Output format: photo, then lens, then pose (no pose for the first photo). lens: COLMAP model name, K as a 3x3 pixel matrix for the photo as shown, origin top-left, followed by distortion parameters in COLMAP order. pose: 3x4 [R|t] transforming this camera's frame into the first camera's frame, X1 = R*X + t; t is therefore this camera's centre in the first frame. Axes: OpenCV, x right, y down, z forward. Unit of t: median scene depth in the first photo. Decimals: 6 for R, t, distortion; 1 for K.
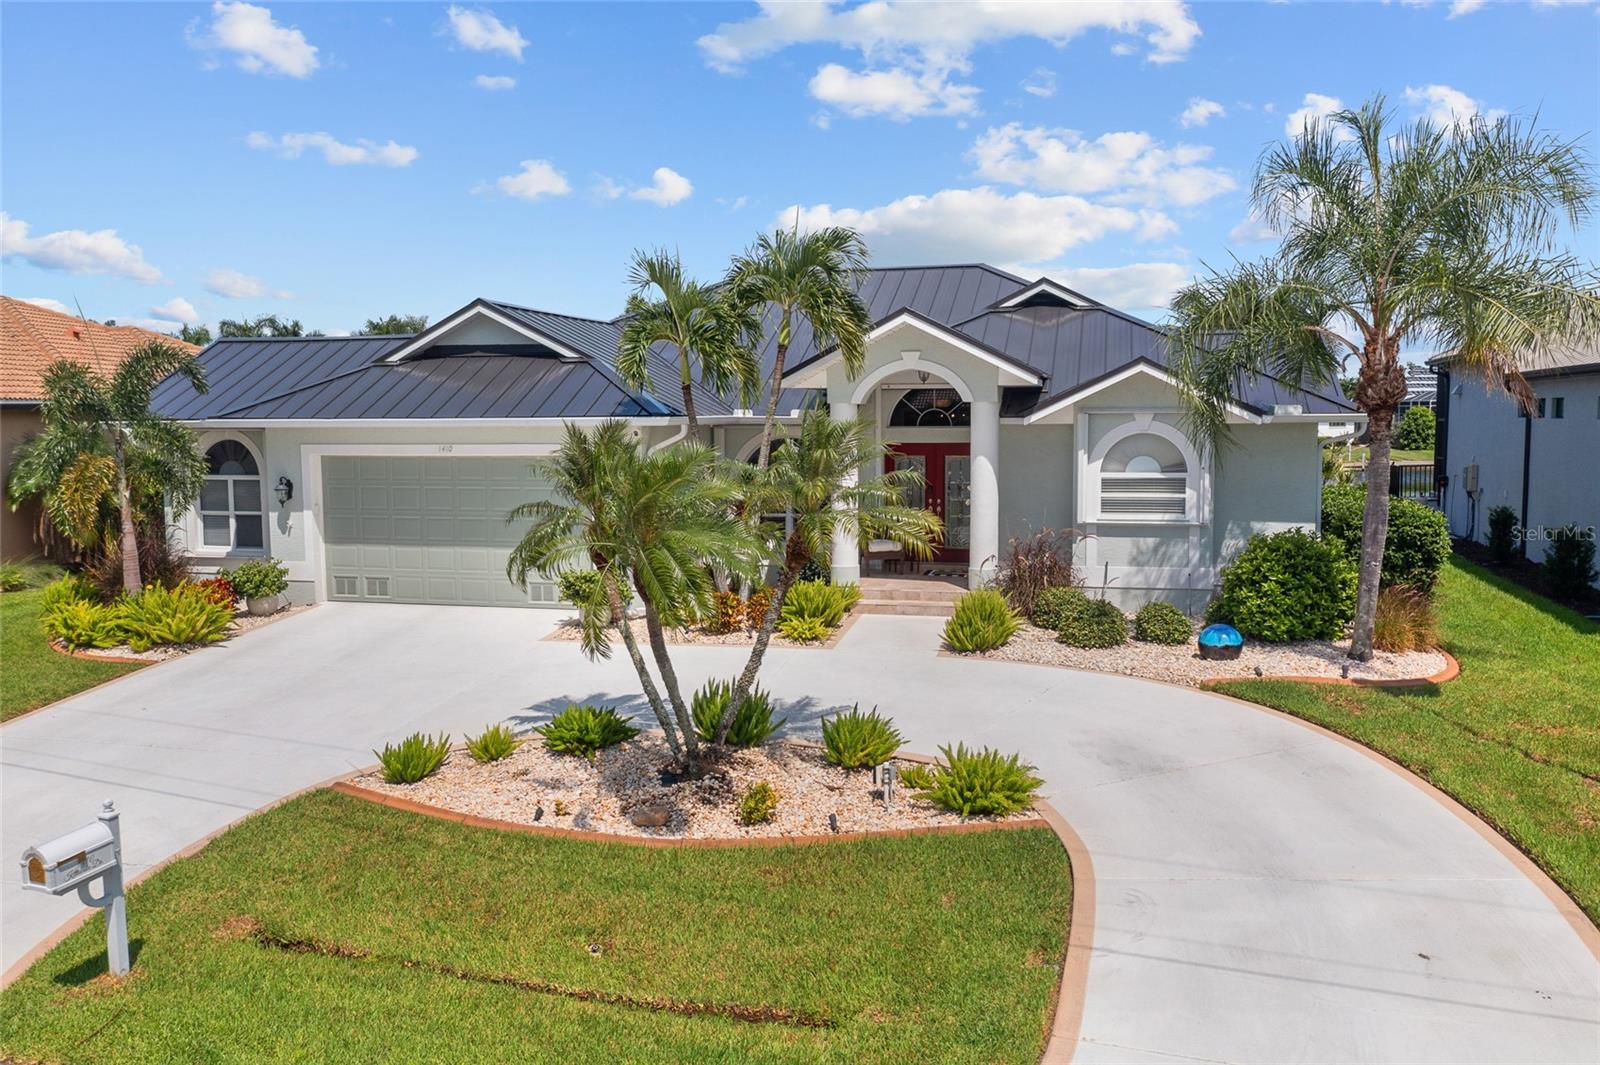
lens RADIAL K [[1253.2, 0, 795.4], [0, 1253.2, 533.2], [0, 0, 1]] dist [-0.027682, 0.007300]
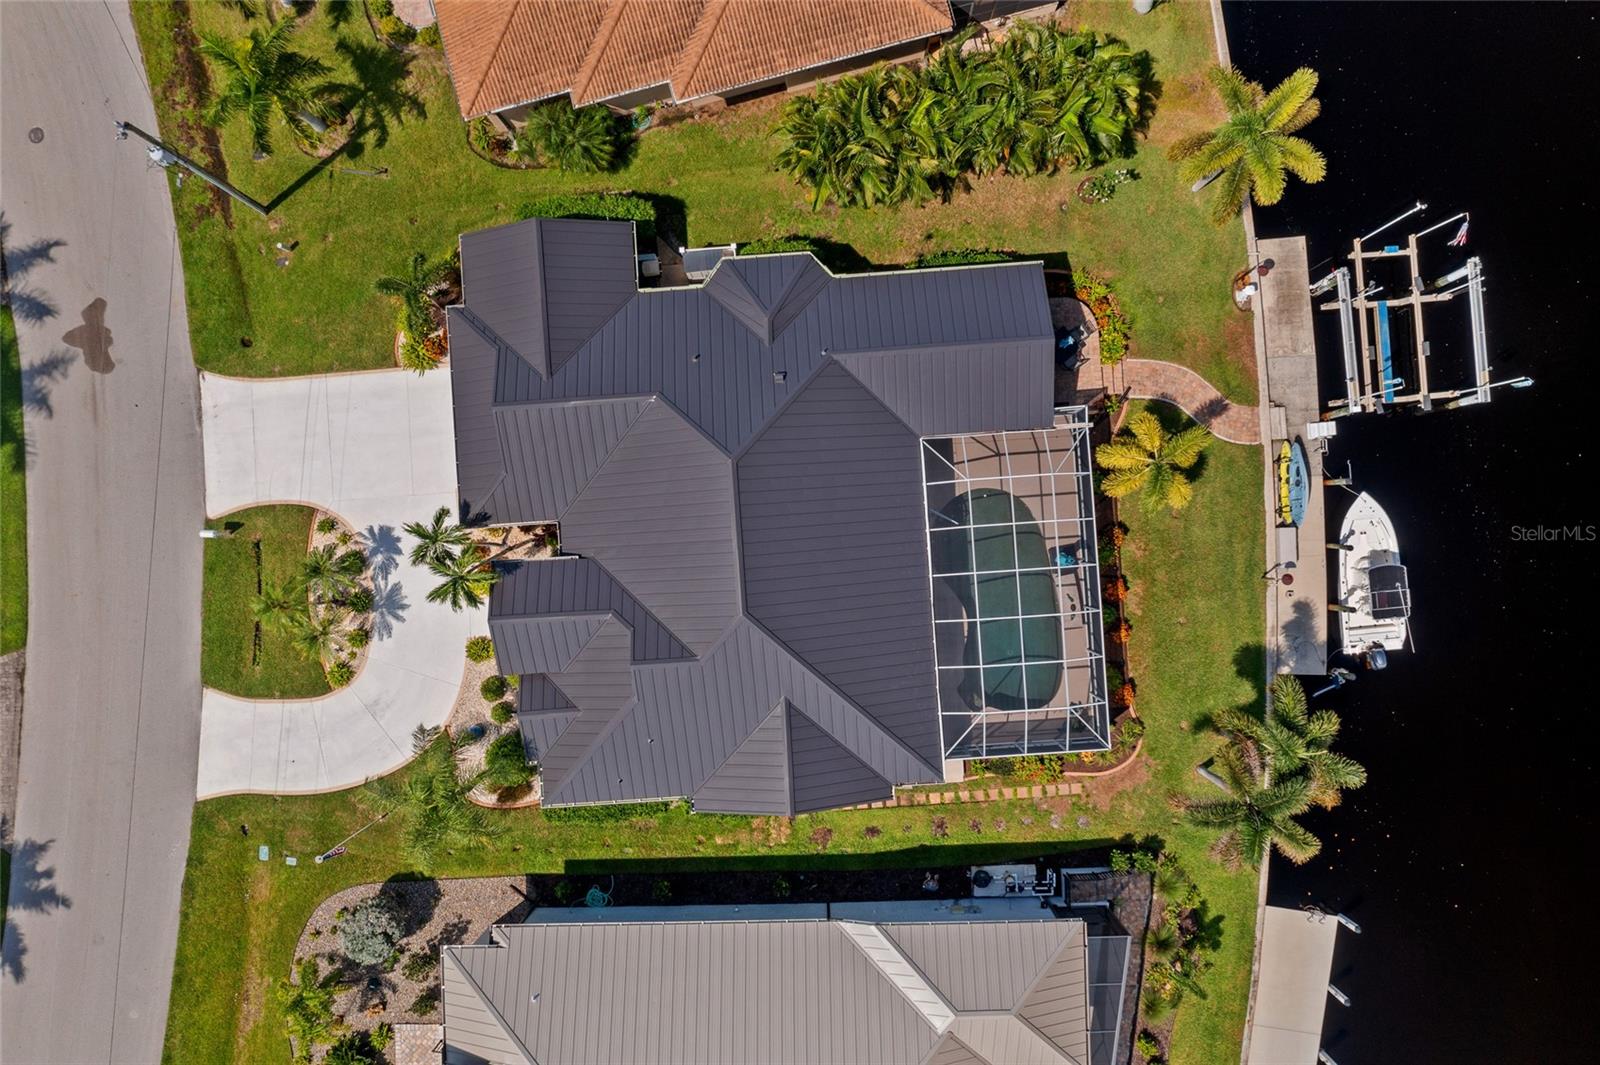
lens RADIAL K [[1253.2, 0, 793.2], [0, 1253.2, 532.6], [0, 0, 1]] dist [-0.027682, 0.007300]
pose [[0.305360, 0.952137, -0.013813, 0.130251], [-0.081443, 0.040567, 0.995852, -2.470683], [0.948748, -0.302968, 0.089933, 1.326446]]
